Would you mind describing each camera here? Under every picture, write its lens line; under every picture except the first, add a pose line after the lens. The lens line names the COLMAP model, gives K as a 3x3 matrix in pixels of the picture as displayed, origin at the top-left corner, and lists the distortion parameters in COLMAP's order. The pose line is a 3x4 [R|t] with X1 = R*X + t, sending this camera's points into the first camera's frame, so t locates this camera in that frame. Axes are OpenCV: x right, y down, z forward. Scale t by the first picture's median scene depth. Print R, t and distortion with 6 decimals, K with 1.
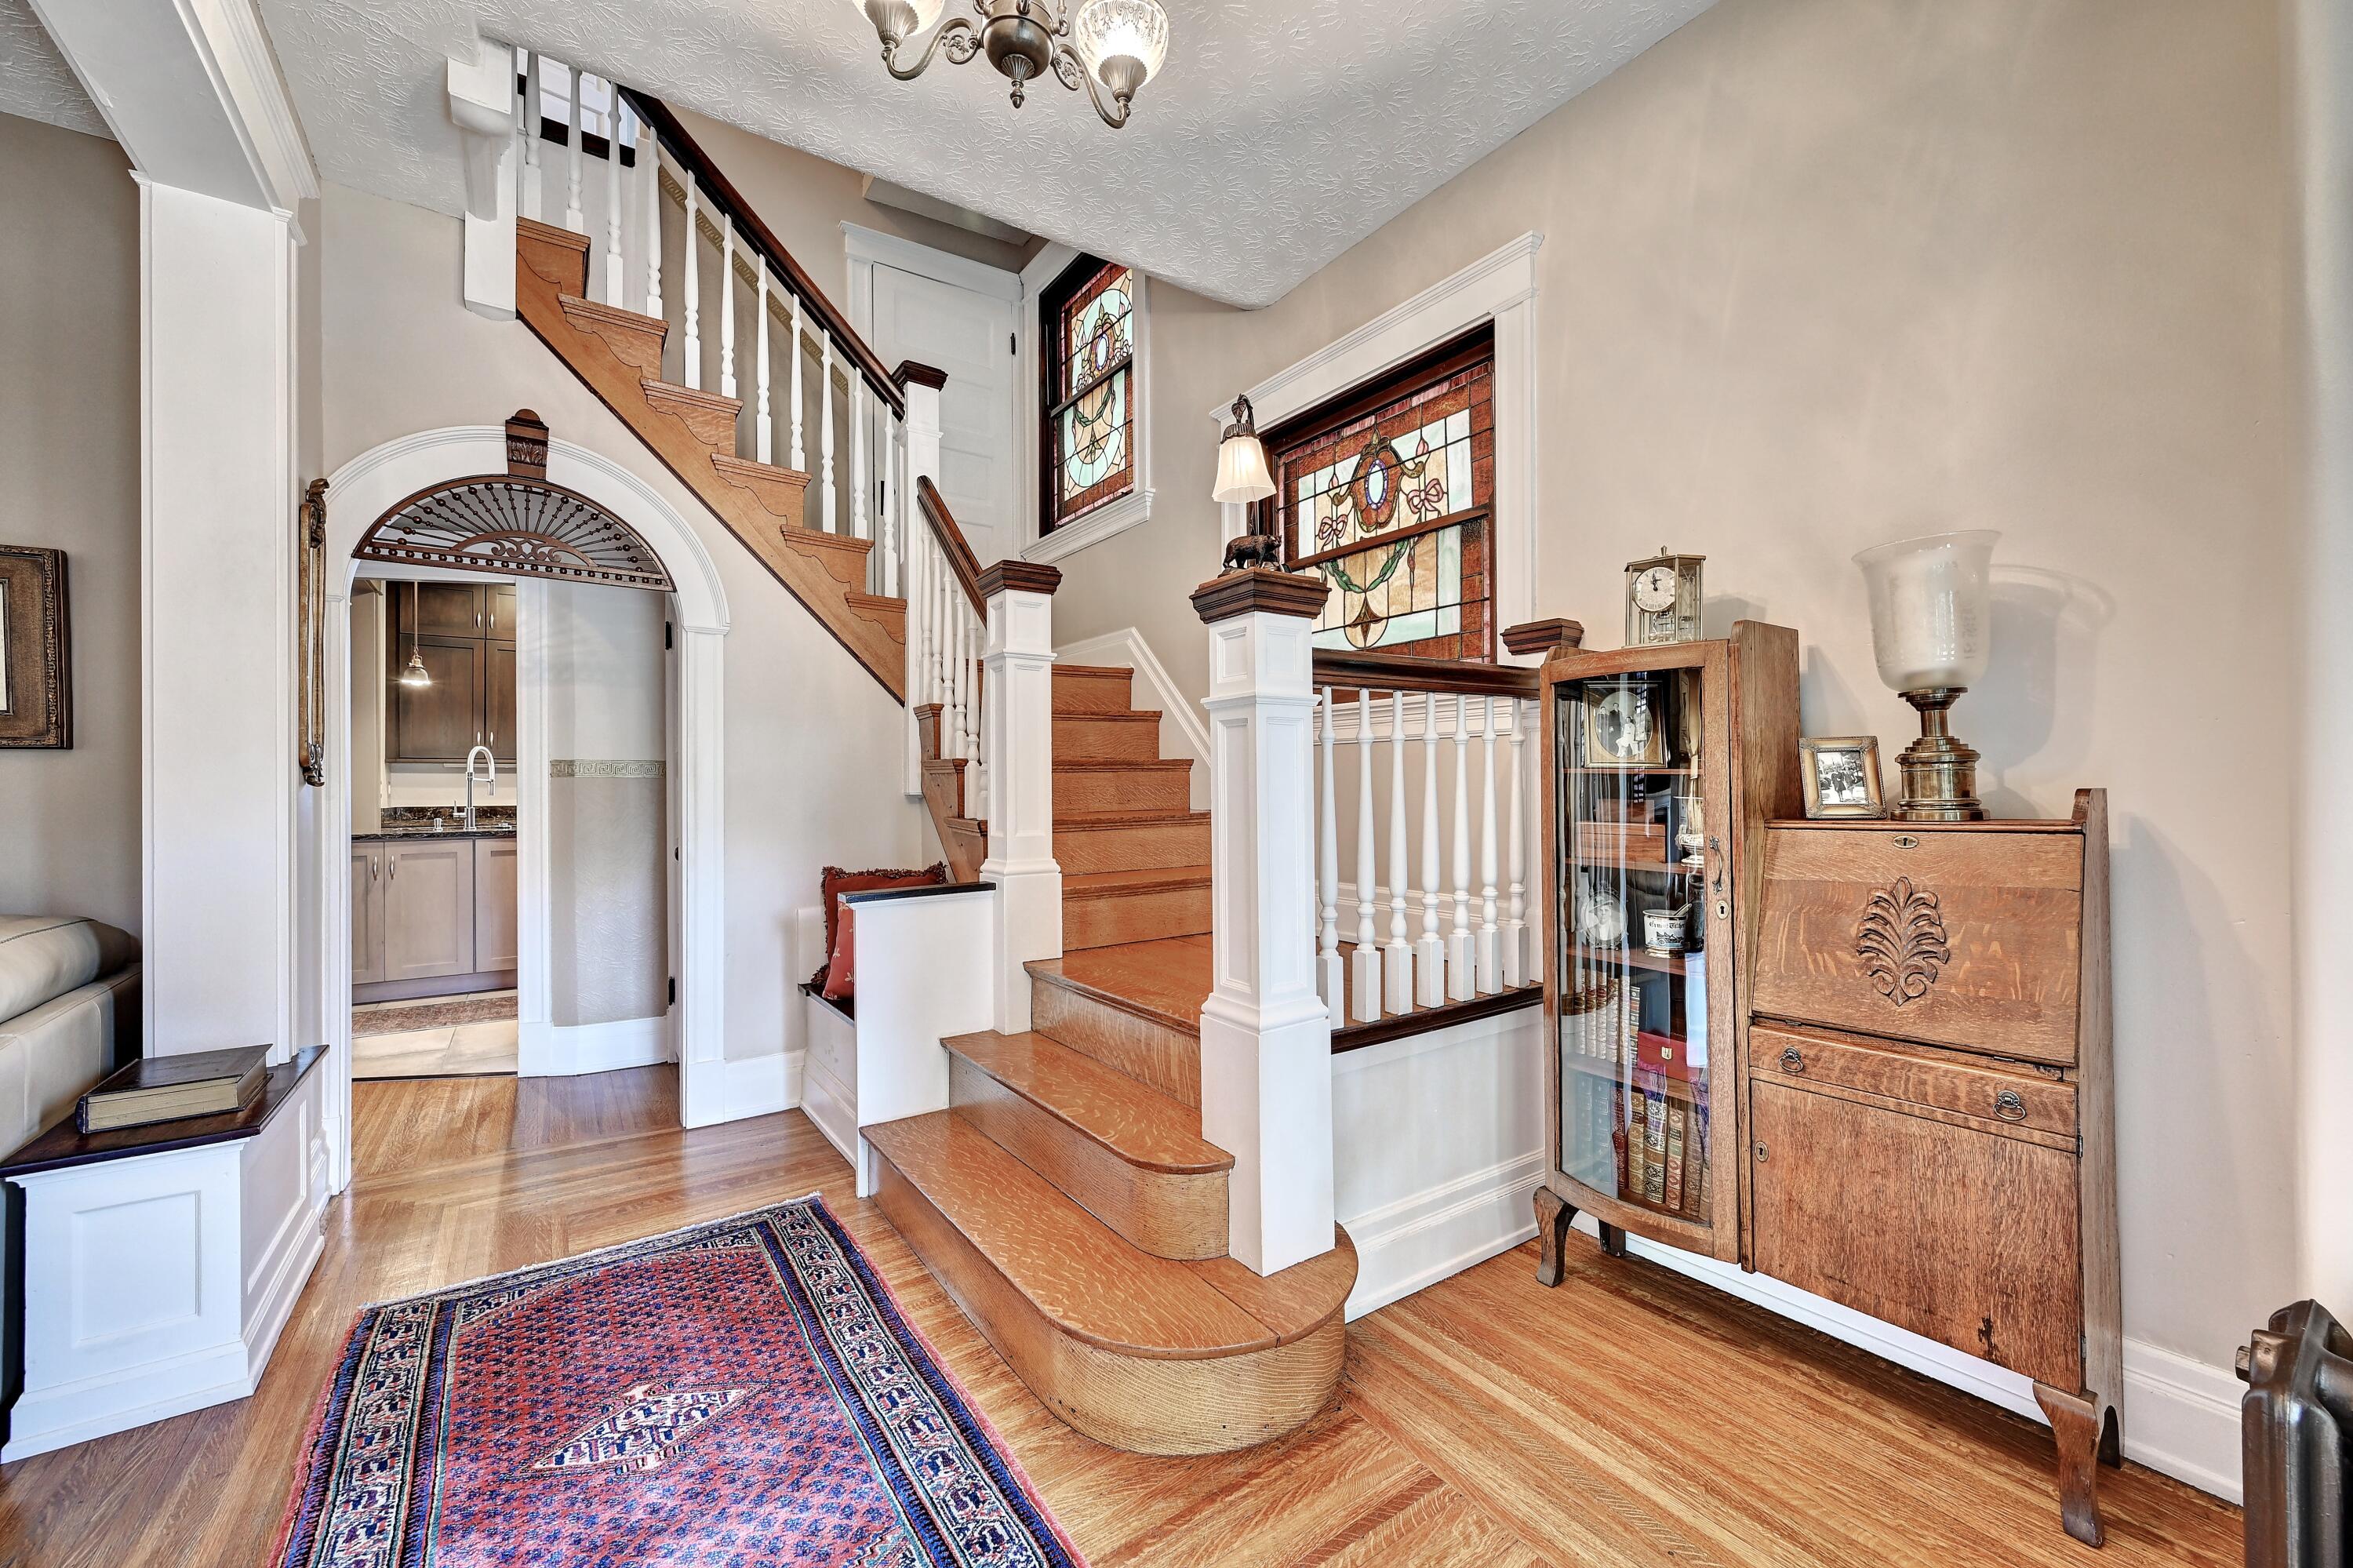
lens RADIAL K [[919.5, 0, 1176.5], [0, 919.5, 783.9], [0, 0, 1]] dist [-0.000704, 0.000579]
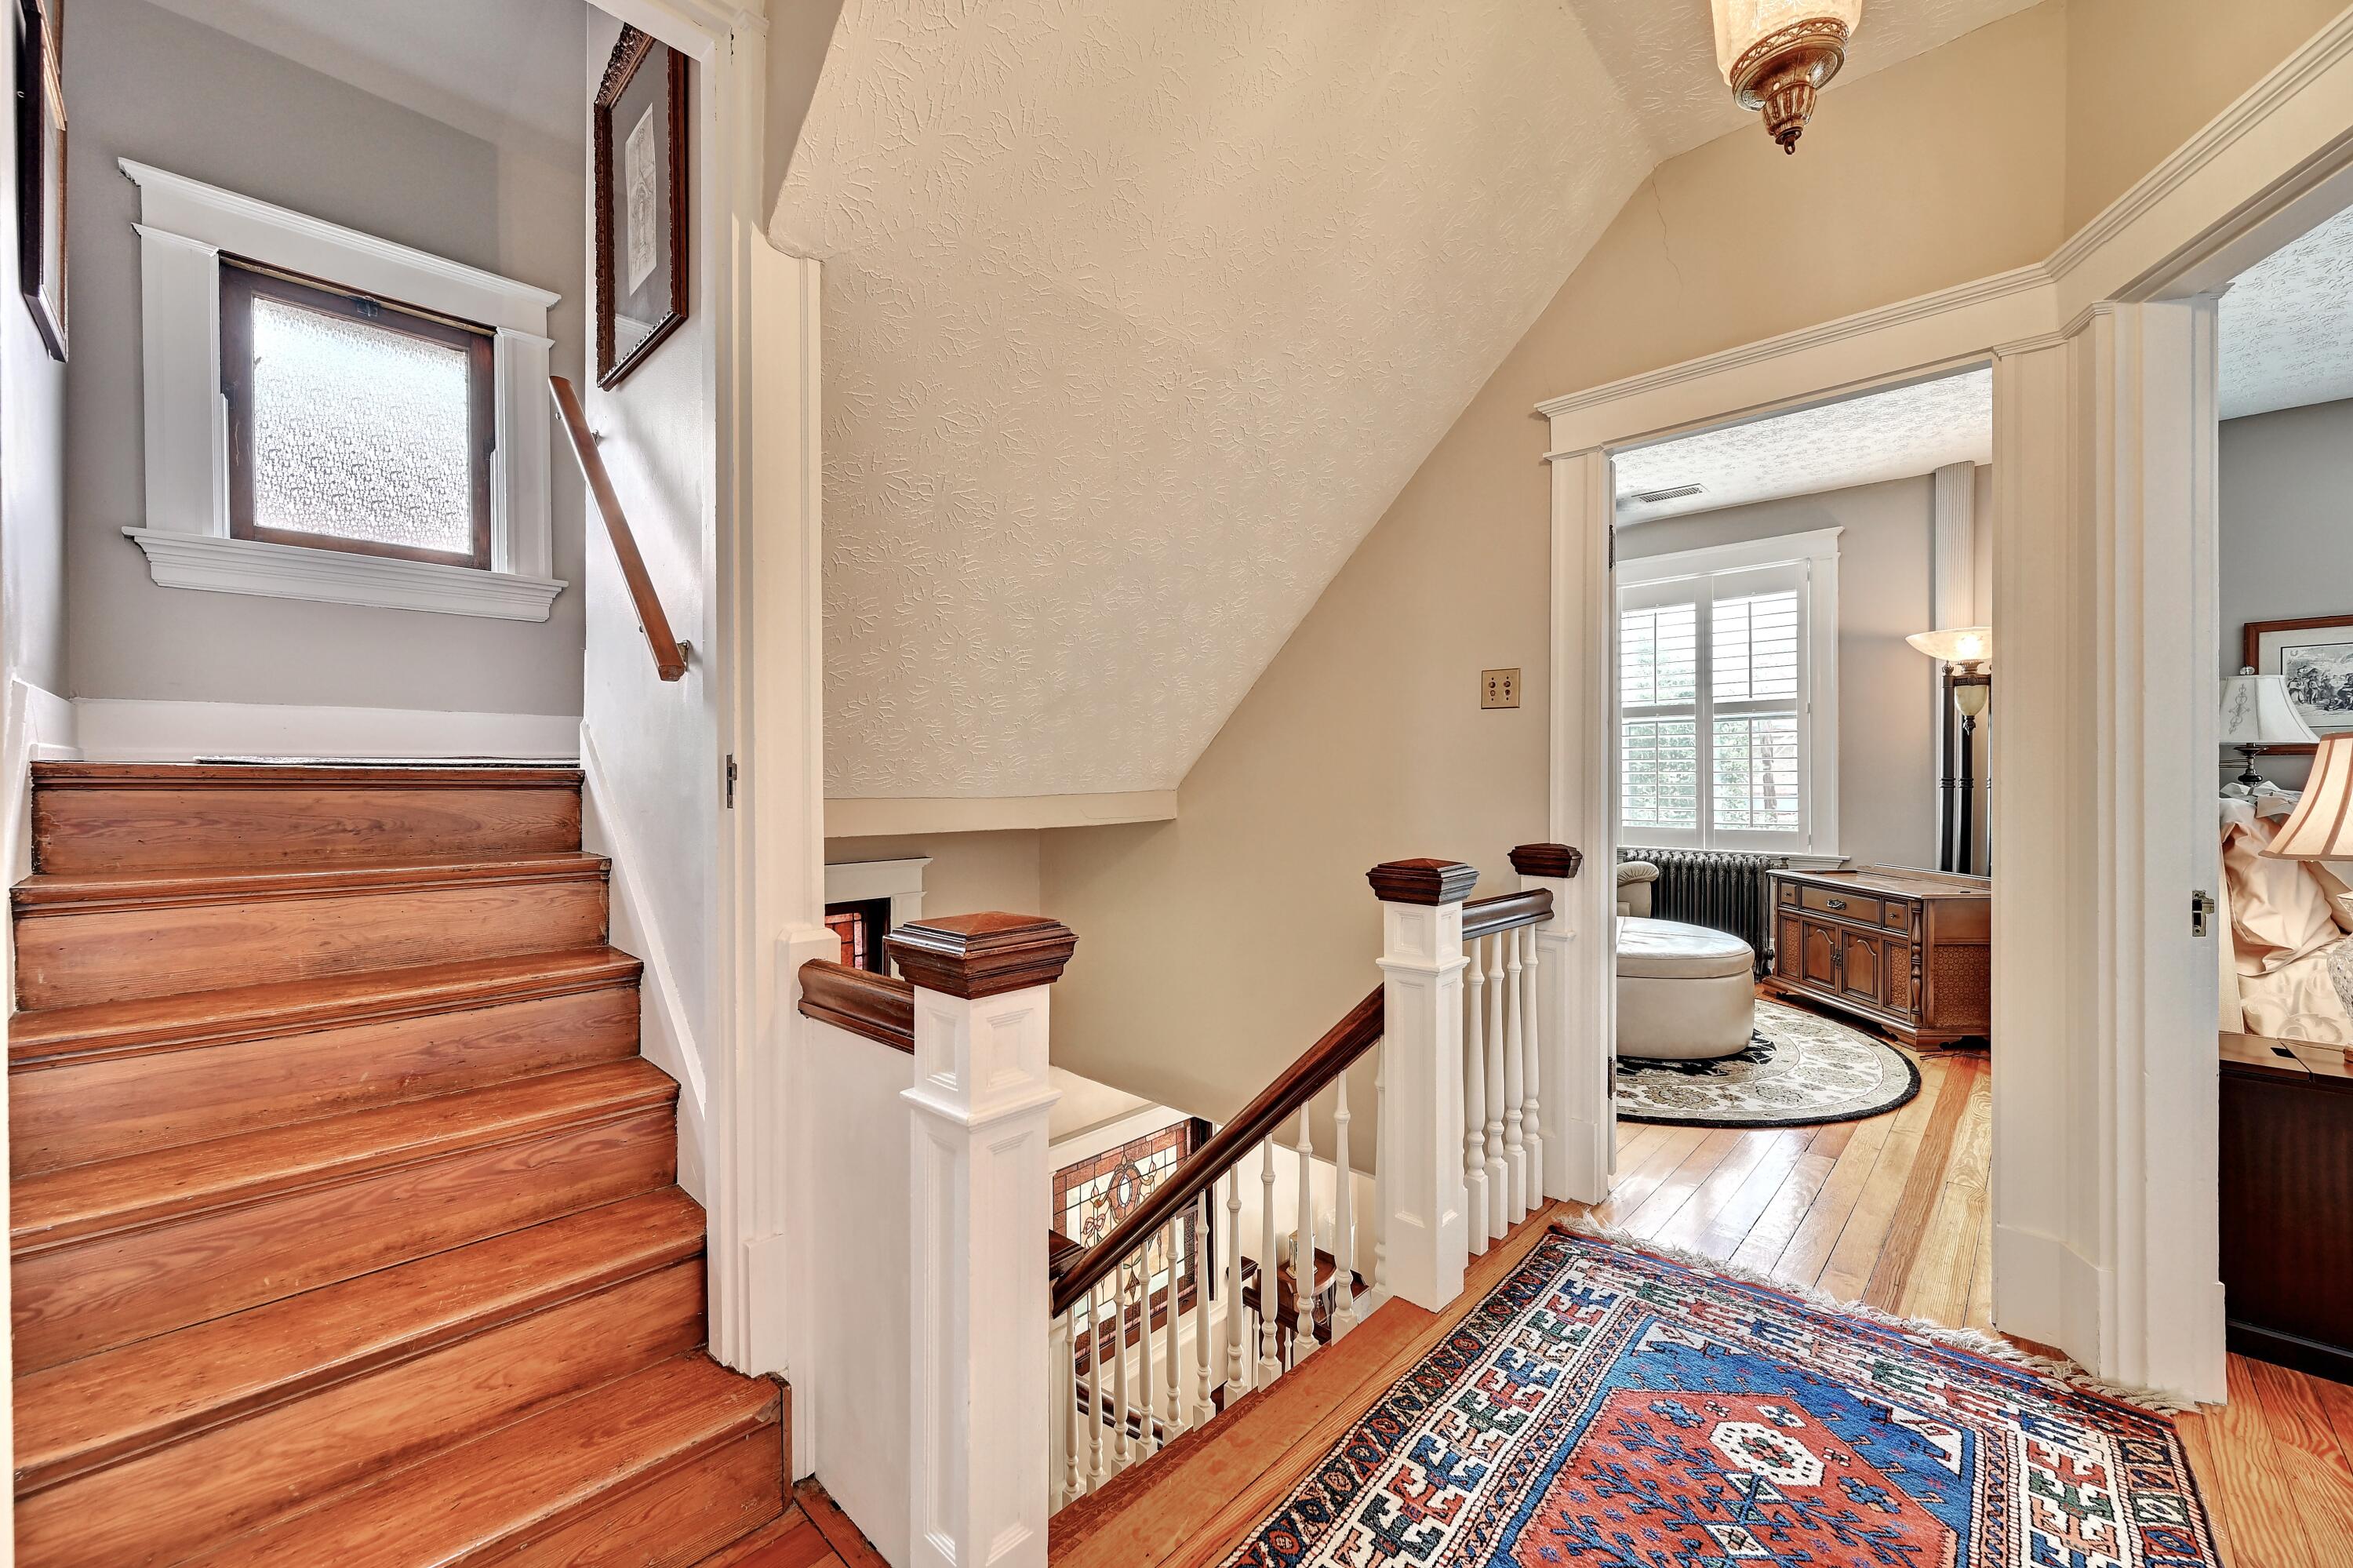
lens RADIAL K [[919.5, 0, 1178.5], [0, 919.5, 782.1], [0, 0, 1]] dist [-0.000704, 0.000579]
pose [[-0.198866, 0.000969, 0.980026, -1.240048], [0.001009, 0.999999, -0.000784, -0.964692], [-0.980026, 0.000833, -0.198866, 1.175299]]
